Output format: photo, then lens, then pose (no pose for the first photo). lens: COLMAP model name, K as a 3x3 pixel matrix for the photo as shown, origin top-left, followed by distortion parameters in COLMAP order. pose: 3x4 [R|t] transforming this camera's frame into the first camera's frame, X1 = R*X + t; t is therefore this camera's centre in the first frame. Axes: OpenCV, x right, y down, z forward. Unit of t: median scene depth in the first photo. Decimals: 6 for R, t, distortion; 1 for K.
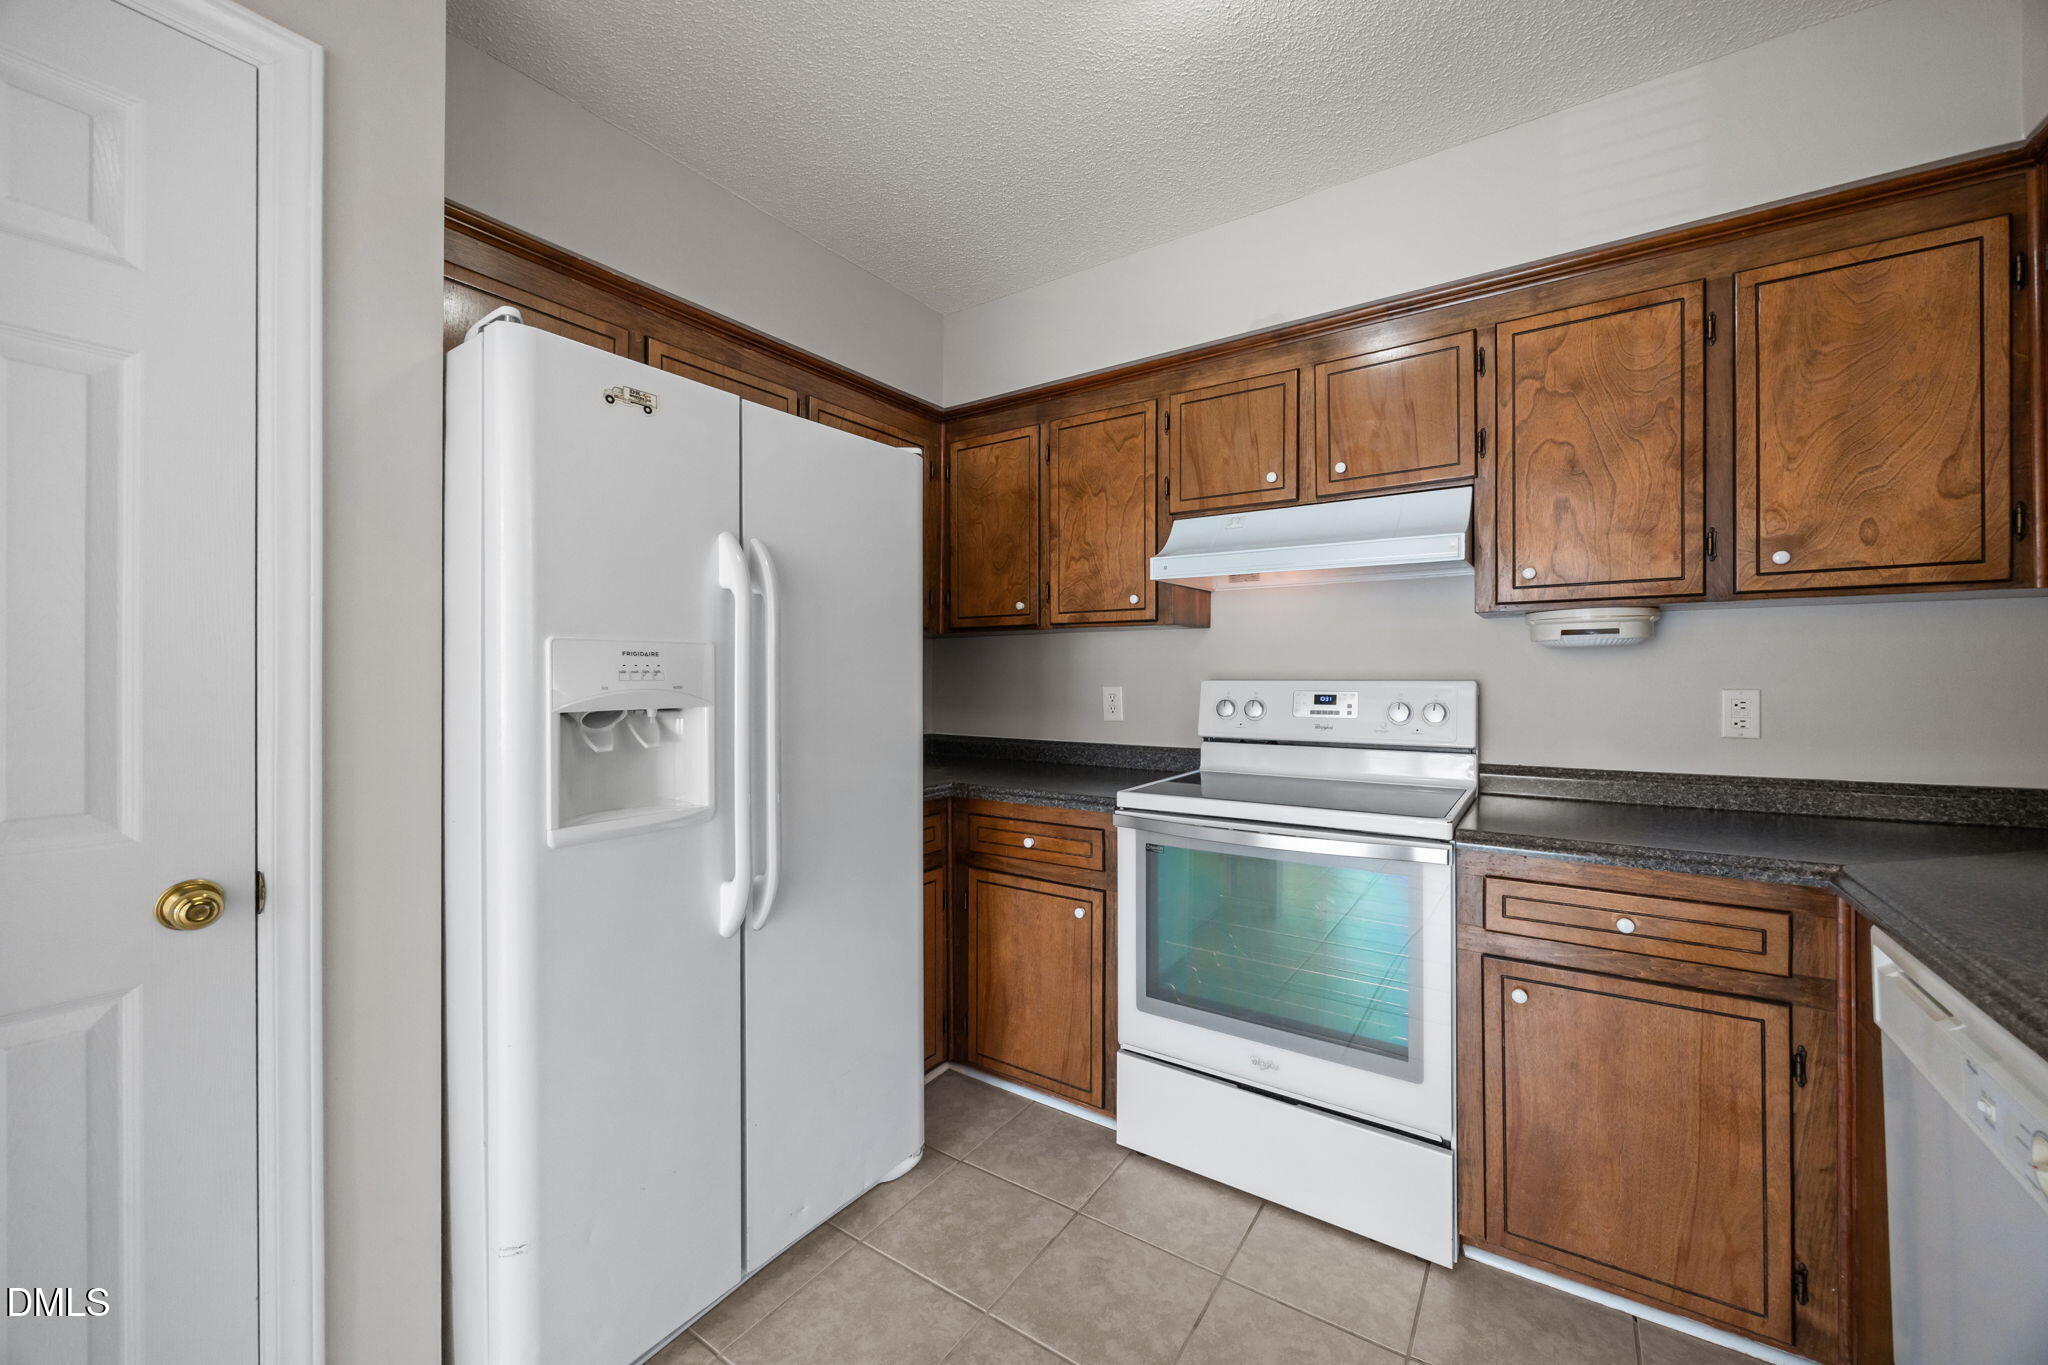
lens RADIAL K [[778.8, 0, 1042.6], [0, 778.8, 679.3], [0, 0, 1]] dist [-0.006950, 0.000516]
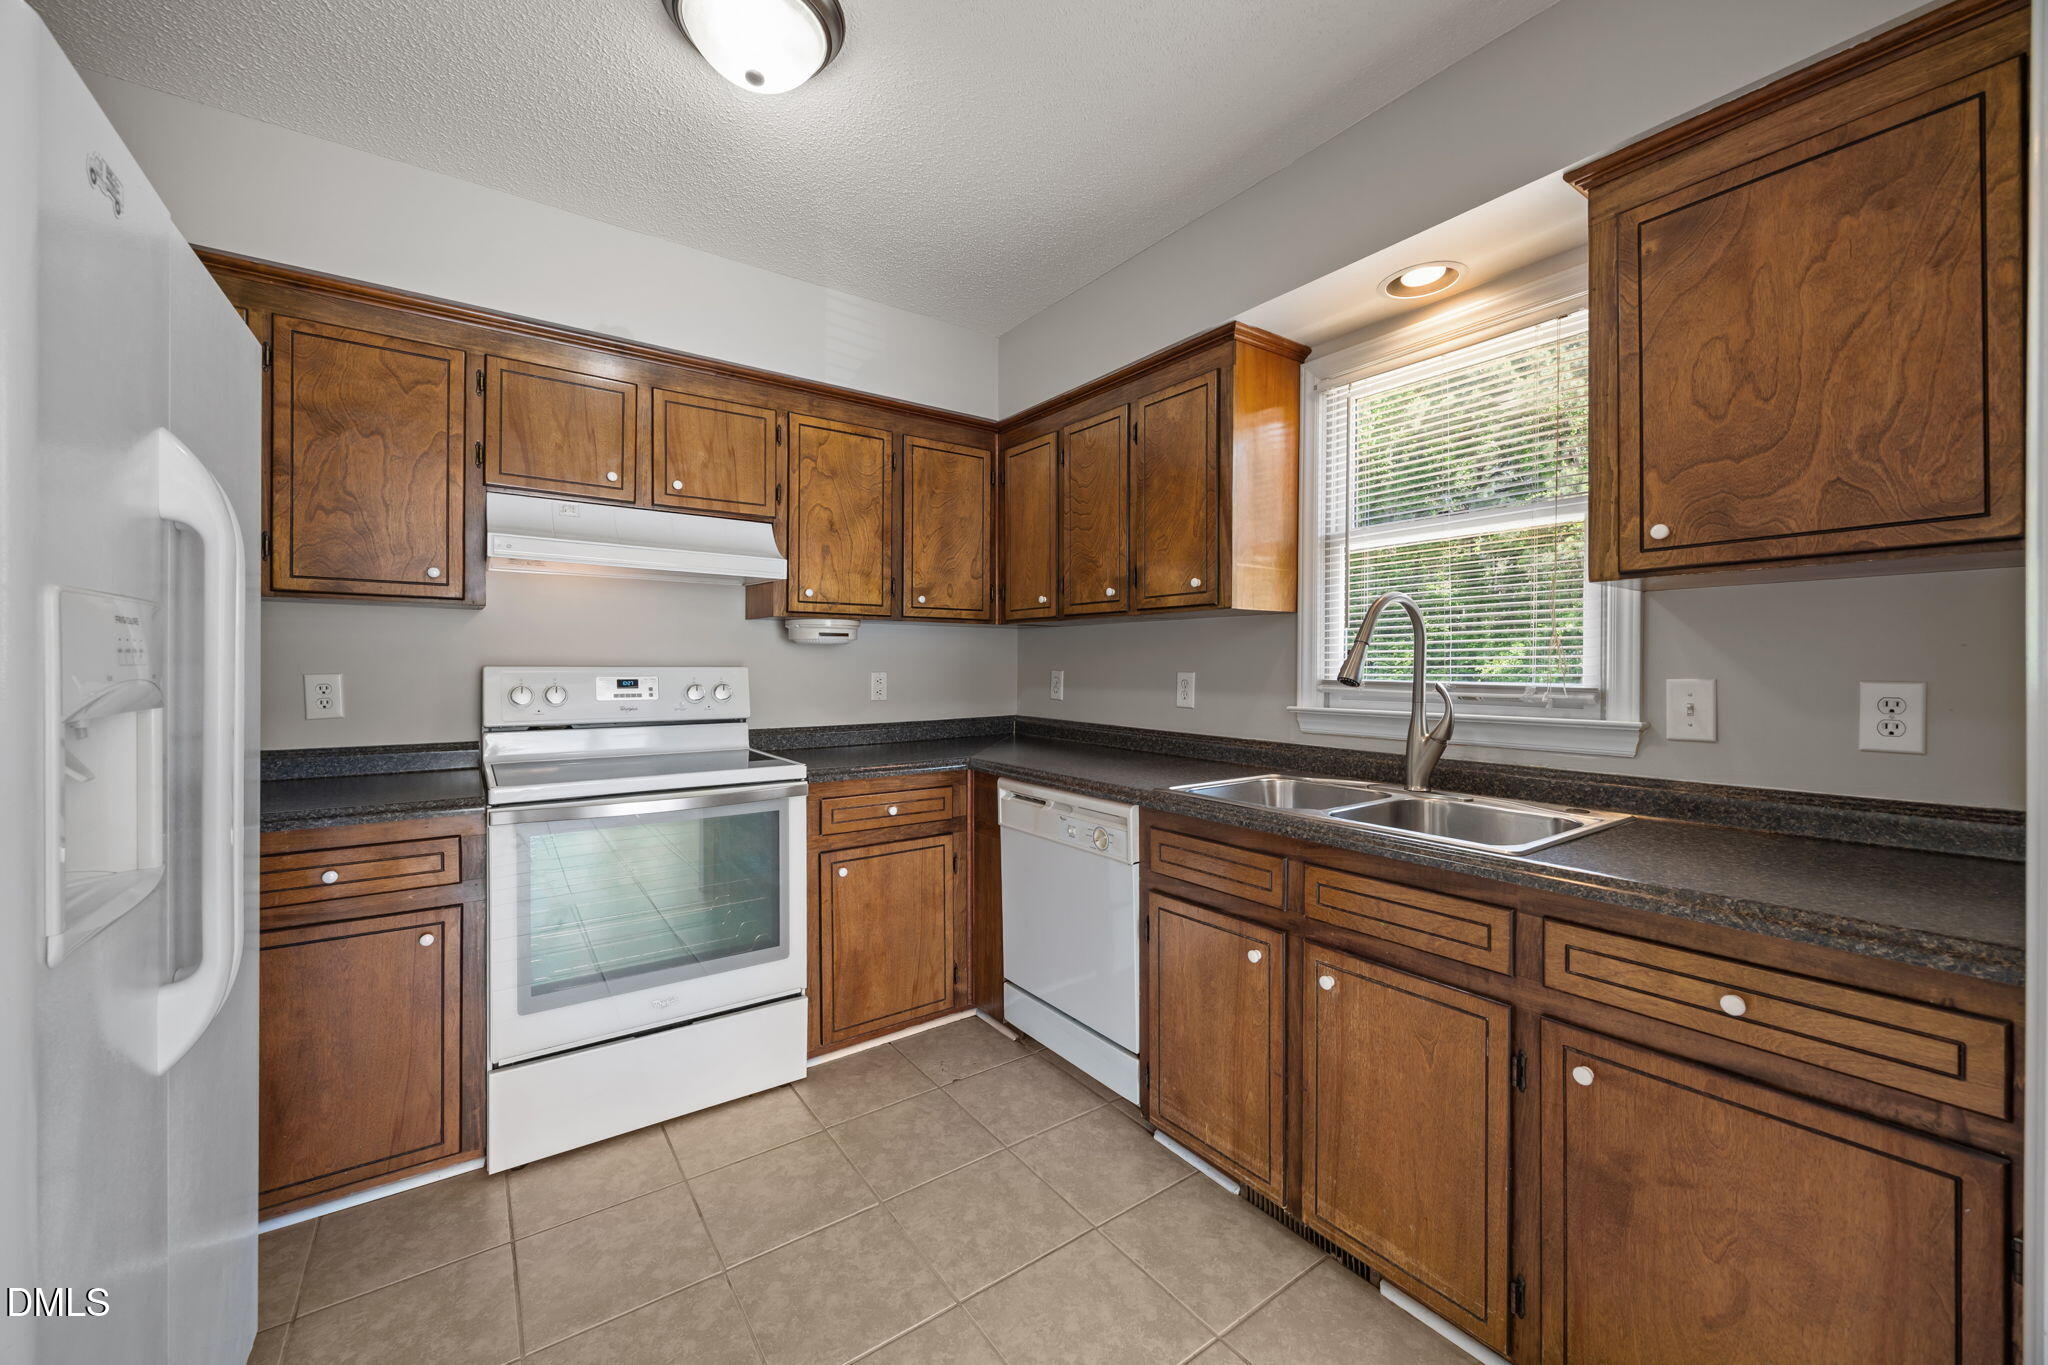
lens RADIAL K [[778.8, 0, 1032.6], [0, 778.8, 672.2], [0, 0, 1]] dist [-0.006950, 0.000516]
pose [[0.344224, -0.007074, 0.938861, -0.539754], [-0.001378, 0.999967, 0.008040, 0.000171], [-0.938886, -0.004061, 0.344203, 0.093232]]
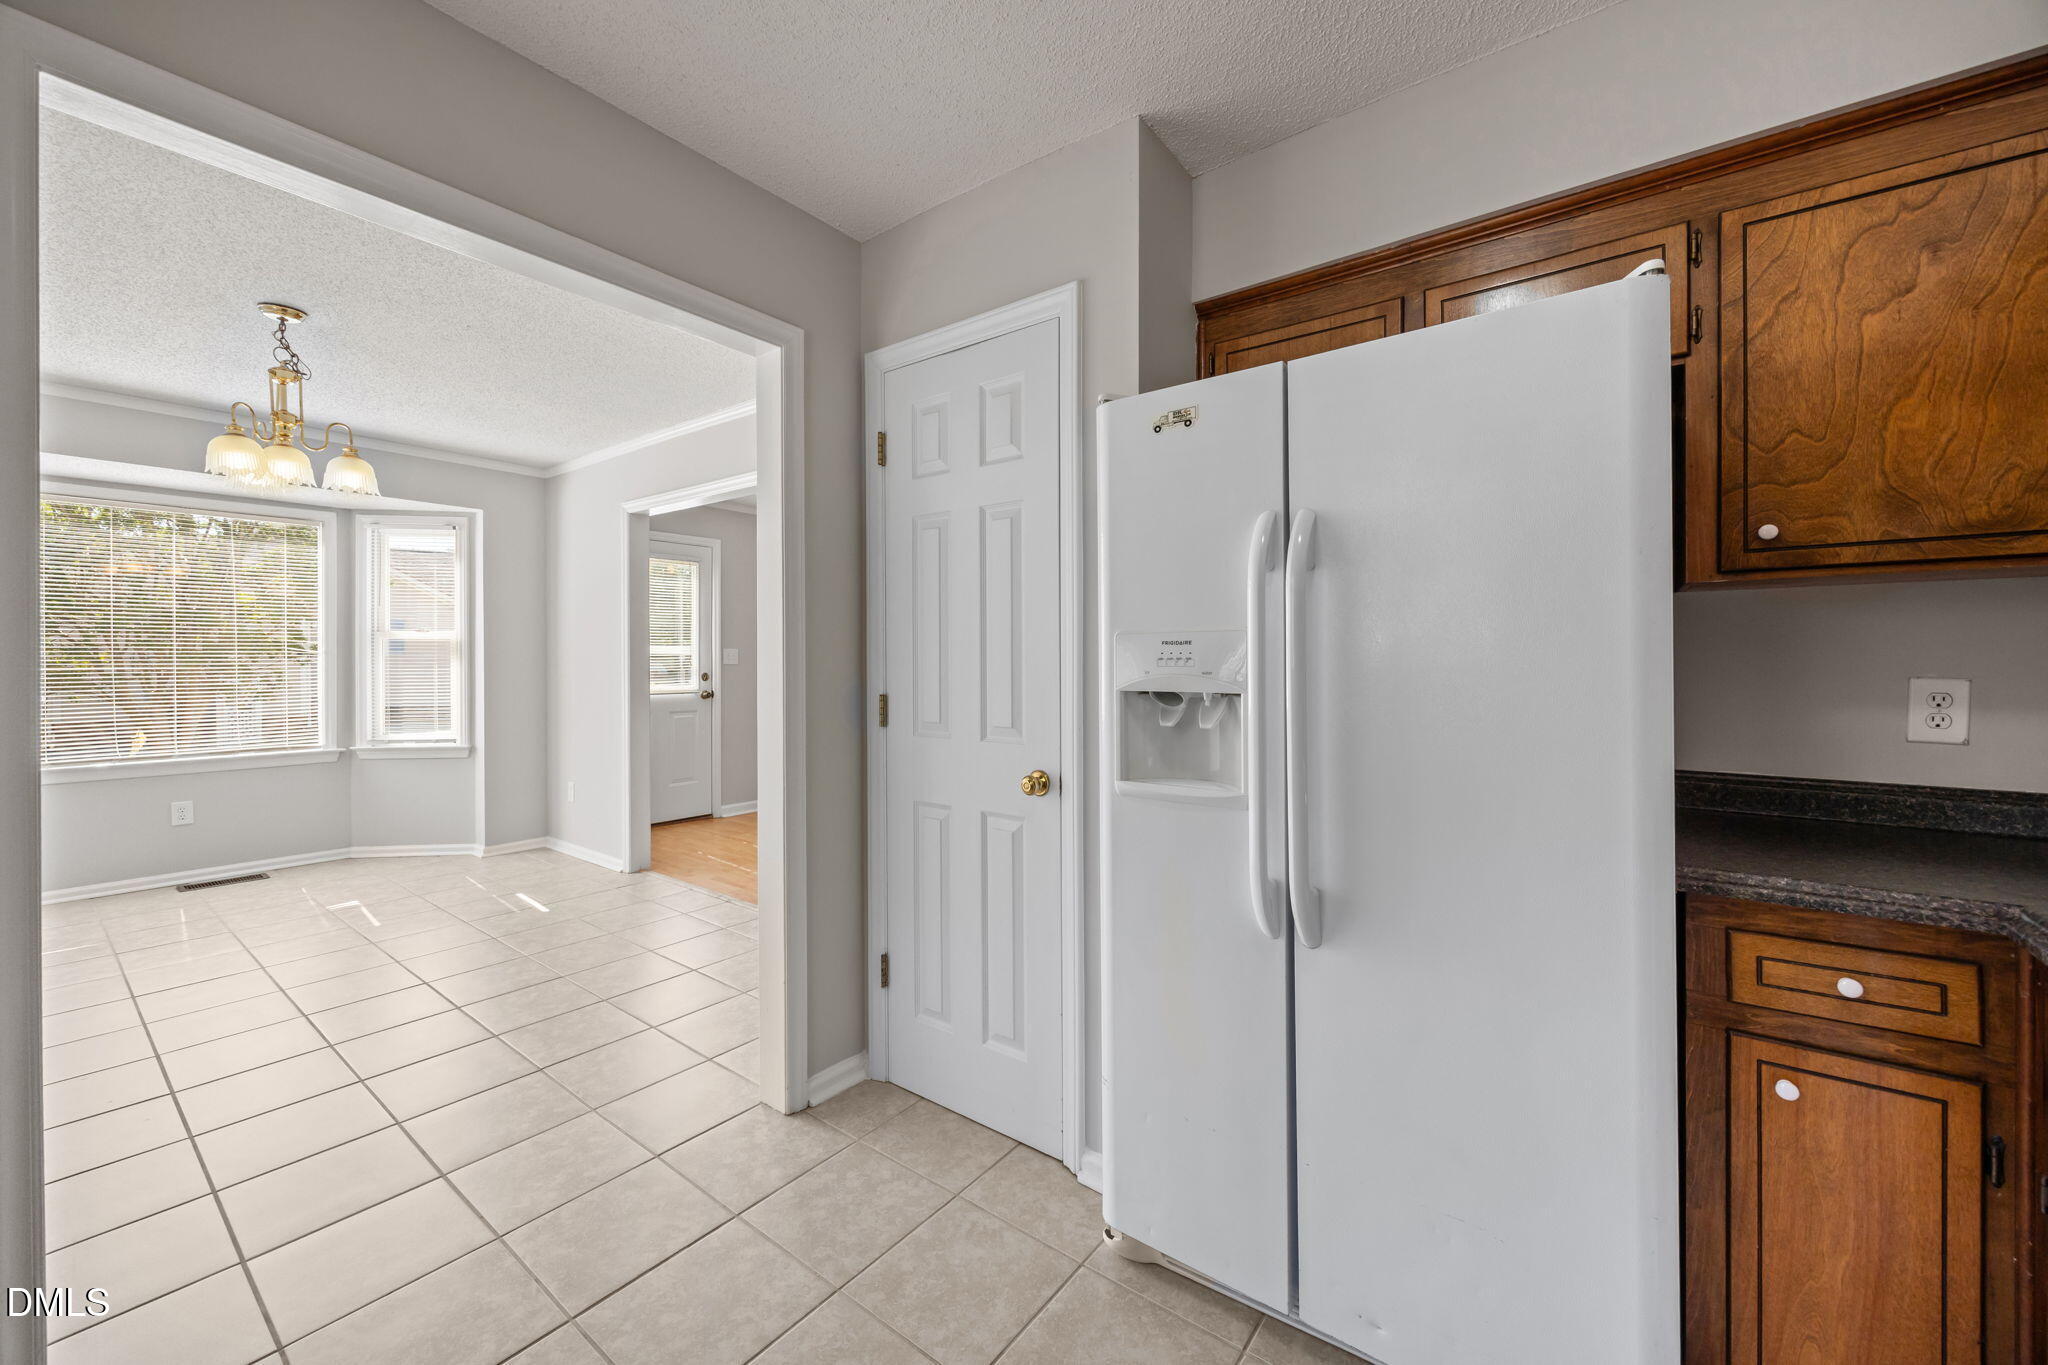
lens RADIAL K [[778.8, 0, 1031.7], [0, 778.8, 664.8], [0, 0, 1]] dist [-0.006950, 0.000516]
pose [[-0.057318, 0.006441, -0.998335, 0.409946], [-0.002928, 0.999974, 0.006620, -0.004901], [0.998352, 0.003303, -0.057298, 0.558778]]
